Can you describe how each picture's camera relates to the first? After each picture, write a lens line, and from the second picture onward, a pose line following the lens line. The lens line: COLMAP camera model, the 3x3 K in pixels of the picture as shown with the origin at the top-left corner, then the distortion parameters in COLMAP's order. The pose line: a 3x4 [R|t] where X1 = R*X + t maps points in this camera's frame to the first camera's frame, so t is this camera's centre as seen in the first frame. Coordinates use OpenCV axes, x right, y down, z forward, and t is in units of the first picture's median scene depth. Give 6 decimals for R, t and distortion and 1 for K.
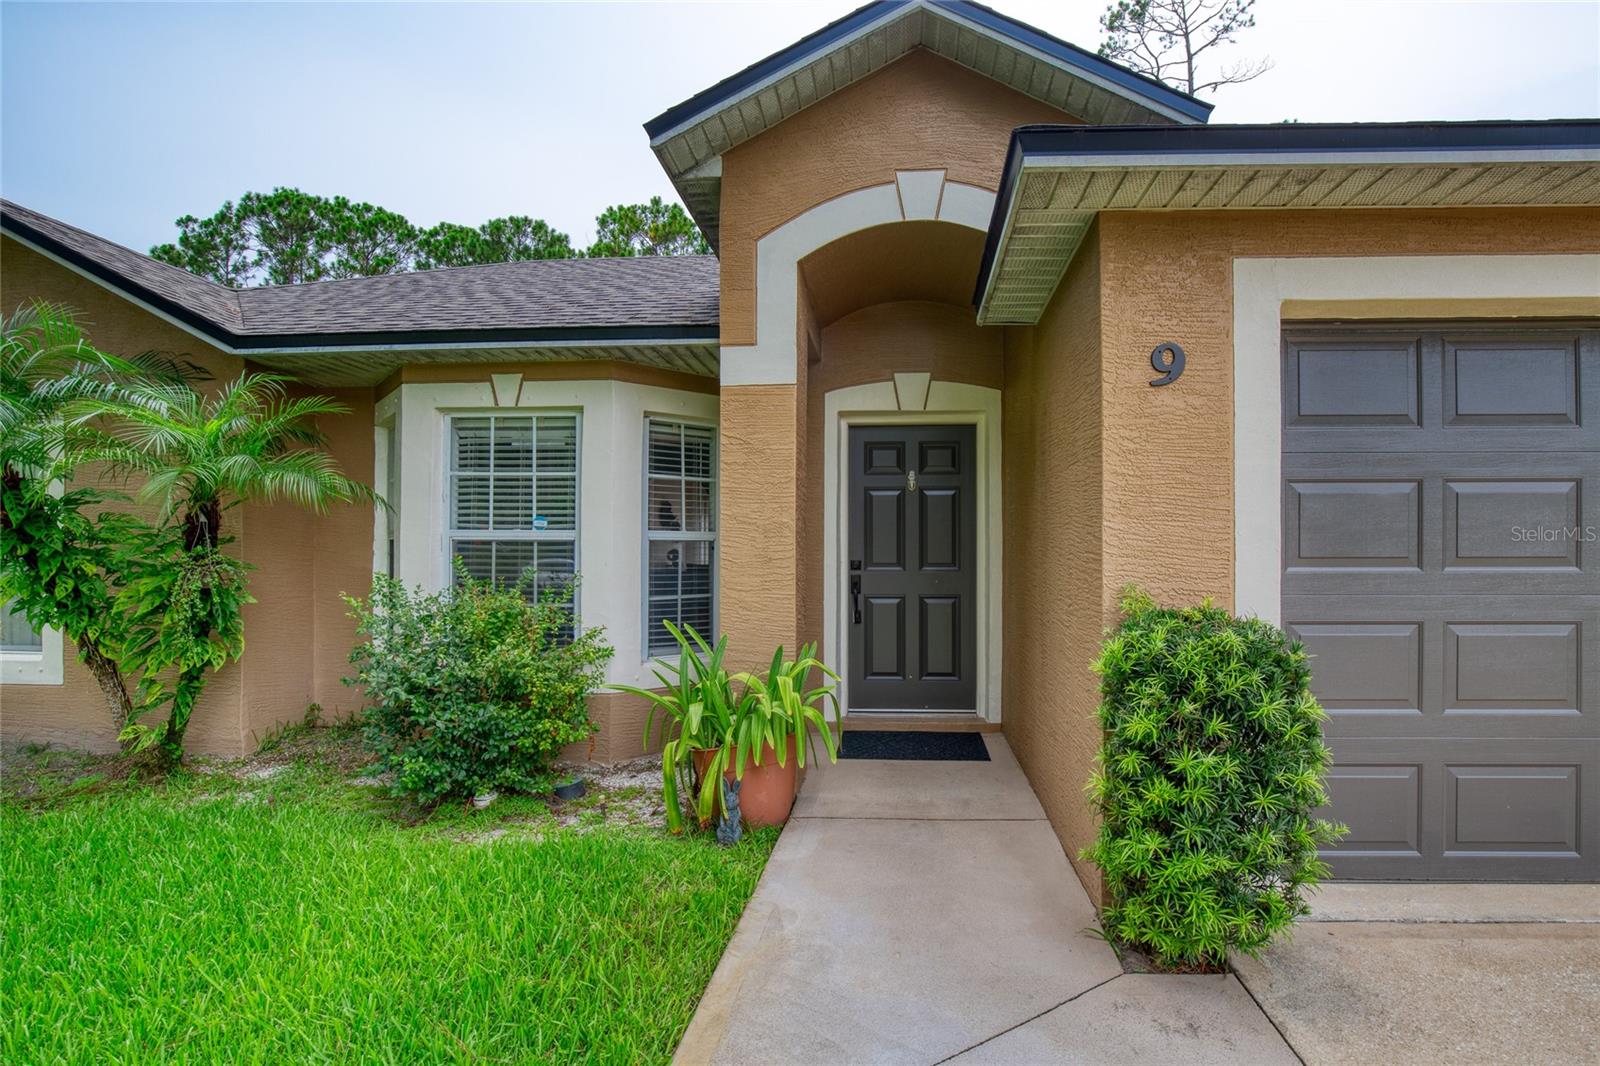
lens RADIAL K [[743.6, 0, 833.5], [0, 743.6, 536.0], [0, 0, 1]] dist [-0.028906, 0.001192]
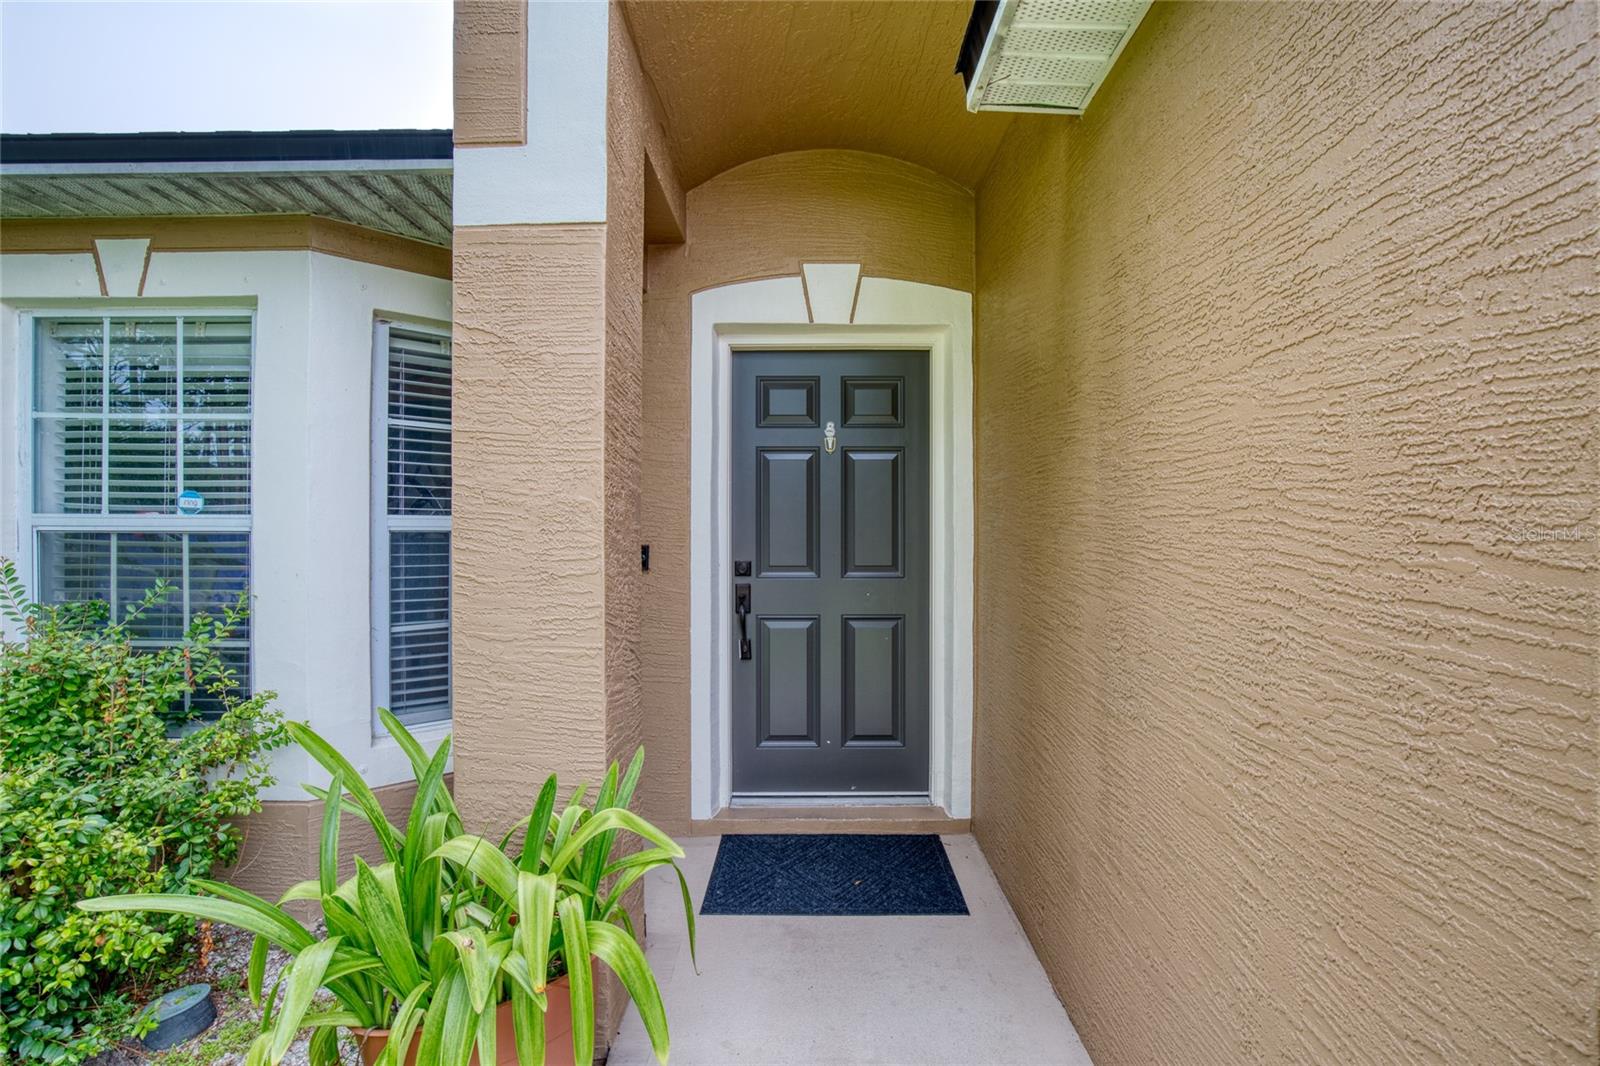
lens RADIAL K [[738.8, 0, 800.1], [0, 738.8, 508.0], [0, 0, 1]] dist [-0.000921, -0.000209]
pose [[0.996974, 0.001149, 0.077731, 0.031042], [-0.000470, 0.999962, -0.008746, -0.008021], [-0.077738, 0.008683, 0.996936, 0.380973]]
